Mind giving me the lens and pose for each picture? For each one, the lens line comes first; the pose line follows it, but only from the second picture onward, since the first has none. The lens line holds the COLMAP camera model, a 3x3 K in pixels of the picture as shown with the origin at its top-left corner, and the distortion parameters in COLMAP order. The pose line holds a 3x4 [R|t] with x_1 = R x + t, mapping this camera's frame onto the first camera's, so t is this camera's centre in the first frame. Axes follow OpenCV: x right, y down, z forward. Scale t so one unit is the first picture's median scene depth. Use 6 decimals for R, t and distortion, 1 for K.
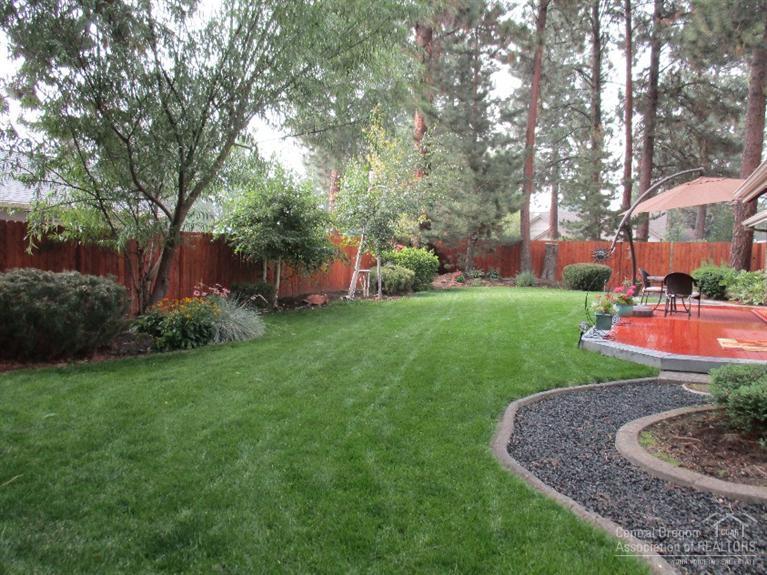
lens RADIAL K [[637.0, 0, 385.6], [0, 637.0, 289.2], [0, 0, 1]] dist [-0.019544, 0.007827]
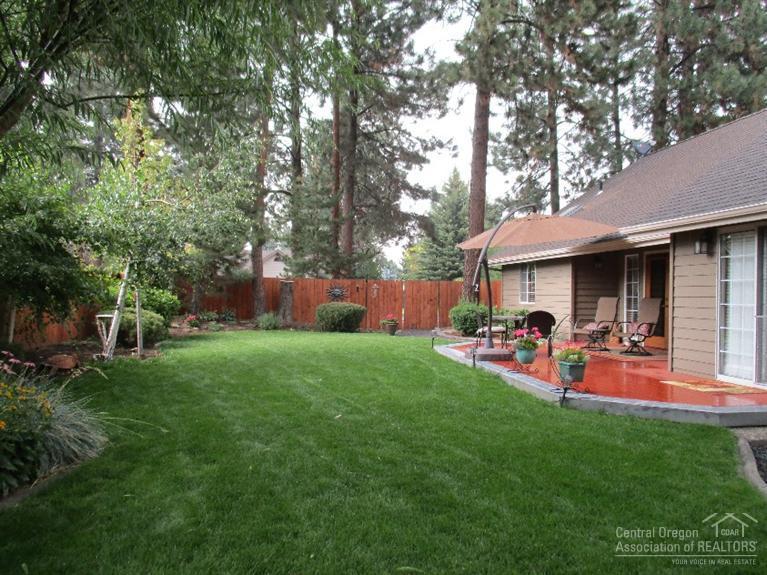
lens RADIAL K [[637.0, 0, 382.2], [0, 637.0, 288.9], [0, 0, 1]] dist [-0.019544, 0.007827]
pose [[0.825159, 0.001220, 0.564899, -0.183628], [0.032882, 0.998198, -0.050187, -0.013852], [-0.563942, 0.059987, 0.823633, 0.232879]]
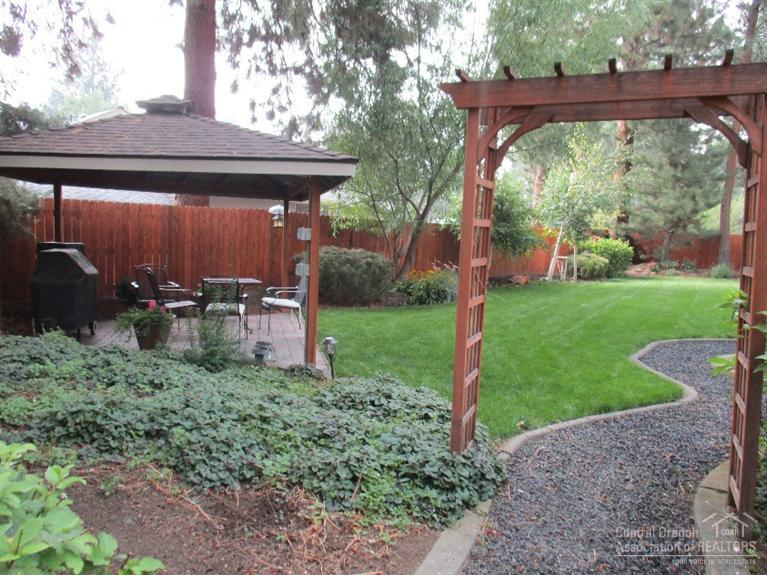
lens RADIAL K [[637.0, 0, 383.5], [0, 637.0, 292.8], [0, 0, 1]] dist [-0.019544, 0.007827]
pose [[0.950979, 0.047963, -0.305514, 0.014244], [-0.040817, 0.998724, 0.029739, 0.014244], [0.306550, -0.015811, 0.951723, -0.209866]]
